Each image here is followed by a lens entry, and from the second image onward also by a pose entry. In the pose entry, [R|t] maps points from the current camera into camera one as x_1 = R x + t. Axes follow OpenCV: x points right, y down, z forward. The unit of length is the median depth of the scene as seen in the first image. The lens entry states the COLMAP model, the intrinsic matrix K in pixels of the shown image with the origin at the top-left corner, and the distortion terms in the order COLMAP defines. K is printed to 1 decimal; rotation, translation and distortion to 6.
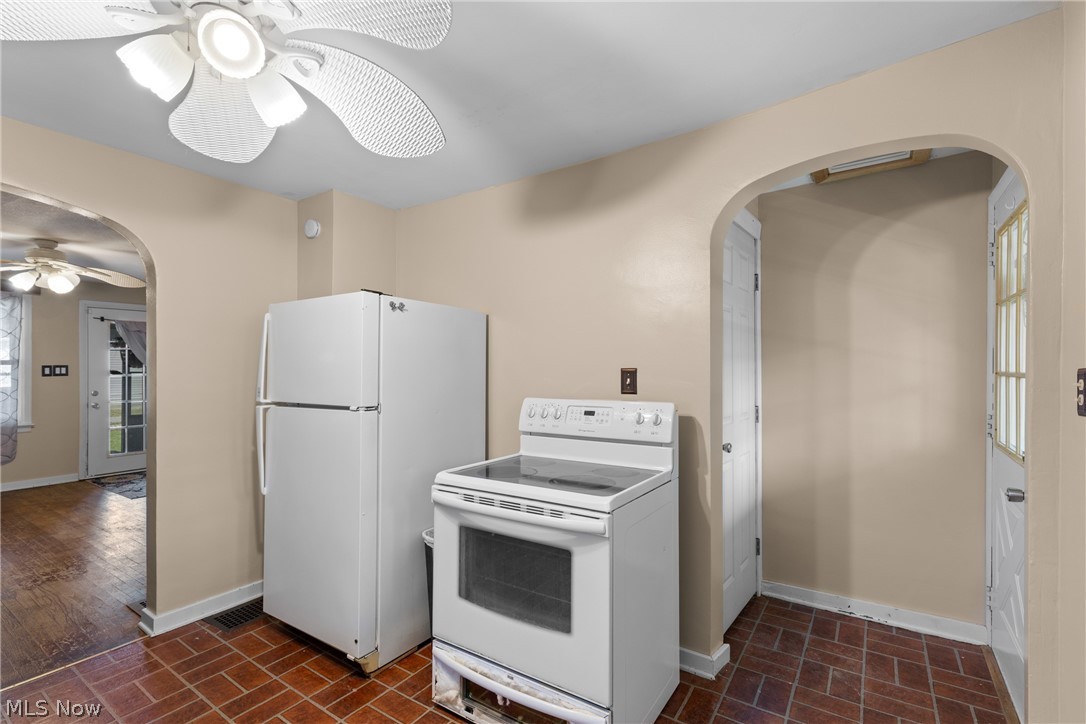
lens RADIAL K [[488.1, 0, 537.5], [0, 488.1, 359.1], [0, 0, 1]] dist [0.001434, -0.000093]
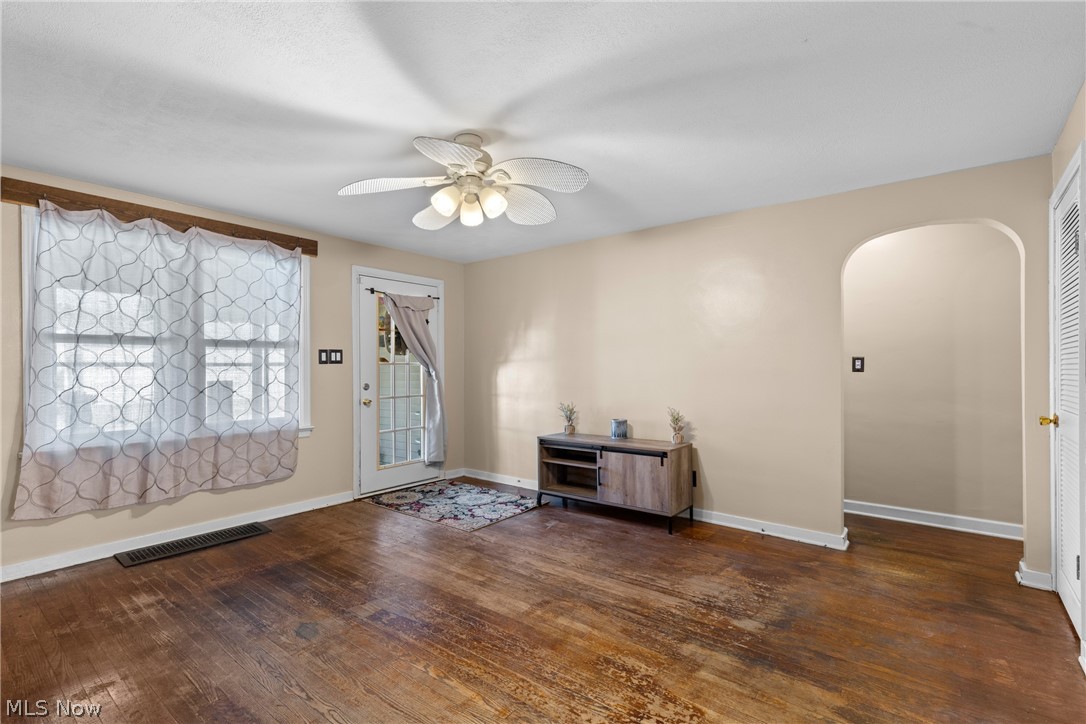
lens RADIAL K [[493.6, 0, 541.4], [0, 493.6, 370.9], [0, 0, 1]] dist [0.014469, -0.000170]
pose [[0.996547, -0.002332, -0.082996, -0.594505], [0.004322, 0.999707, 0.023810, 0.028856], [0.082916, -0.024087, 0.996265, 0.256416]]
